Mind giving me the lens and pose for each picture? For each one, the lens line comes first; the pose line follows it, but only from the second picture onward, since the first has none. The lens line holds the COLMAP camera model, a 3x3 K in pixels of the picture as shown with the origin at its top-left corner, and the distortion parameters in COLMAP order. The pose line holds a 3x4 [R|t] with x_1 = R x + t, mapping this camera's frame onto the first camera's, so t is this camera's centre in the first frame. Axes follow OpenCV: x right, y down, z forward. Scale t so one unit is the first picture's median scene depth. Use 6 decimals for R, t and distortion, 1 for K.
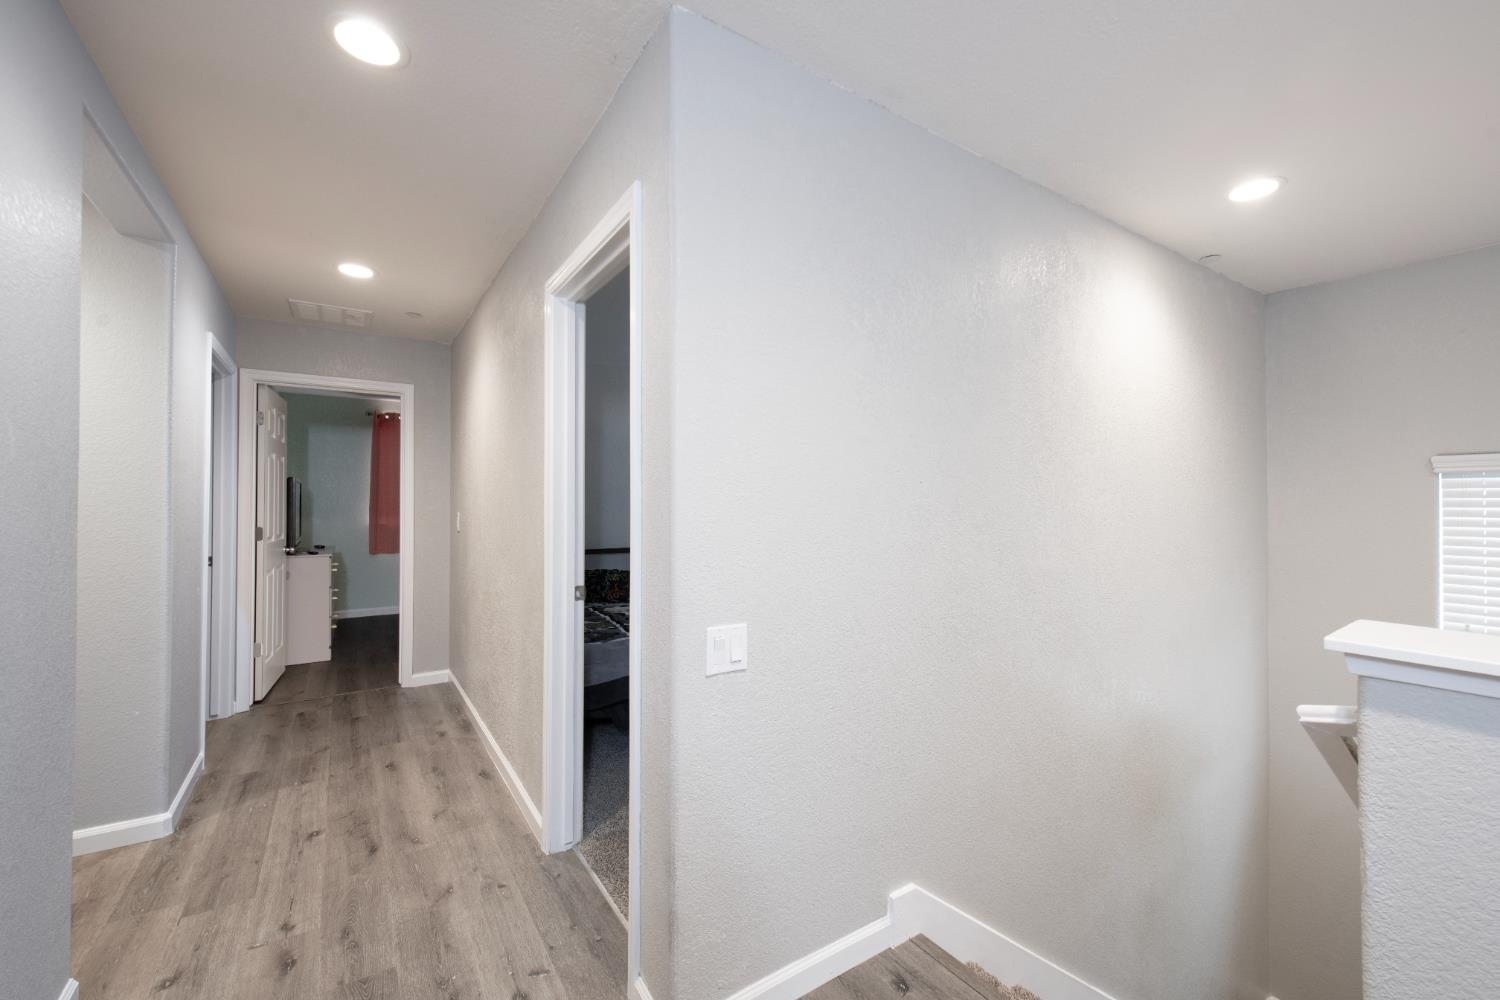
lens RADIAL K [[624.9, 0, 765.8], [0, 624.9, 501.9], [0, 0, 1]] dist [-0.017622, -0.000524]
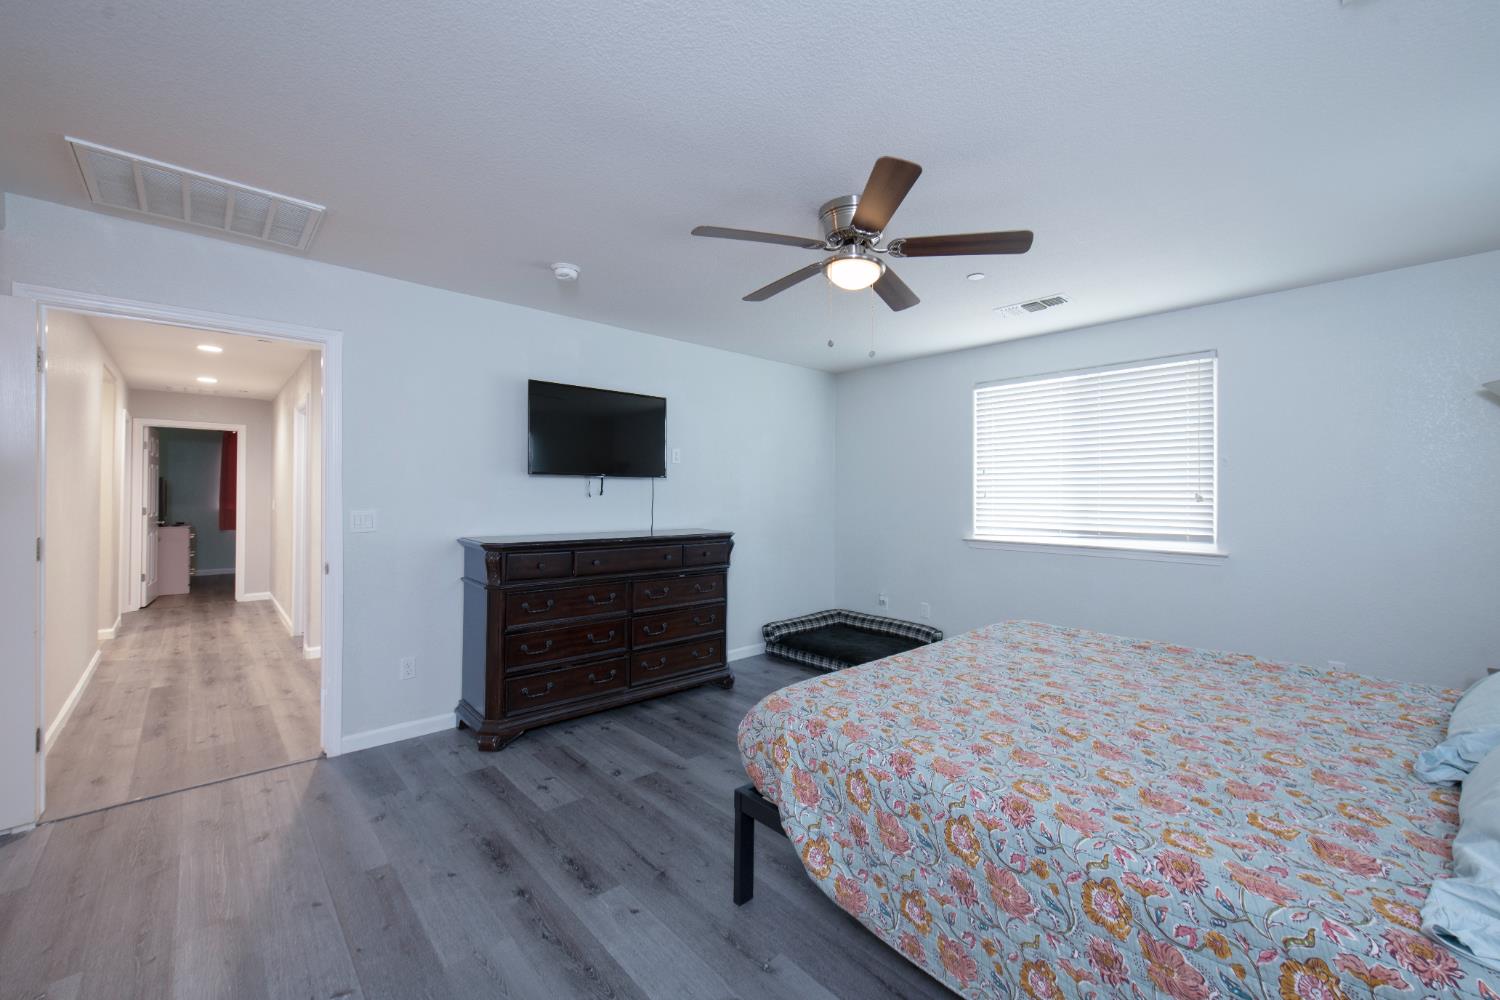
lens RADIAL K [[606.7, 0, 749.2], [0, 606.7, 490.5], [0, 0, 1]] dist [0.003179, 0.000117]
pose [[0.990059, 0.001750, 0.140639, 0.607312], [-0.001422, 0.999996, -0.002431, -0.005991], [-0.140643, 0.002206, 0.990058, -0.910613]]
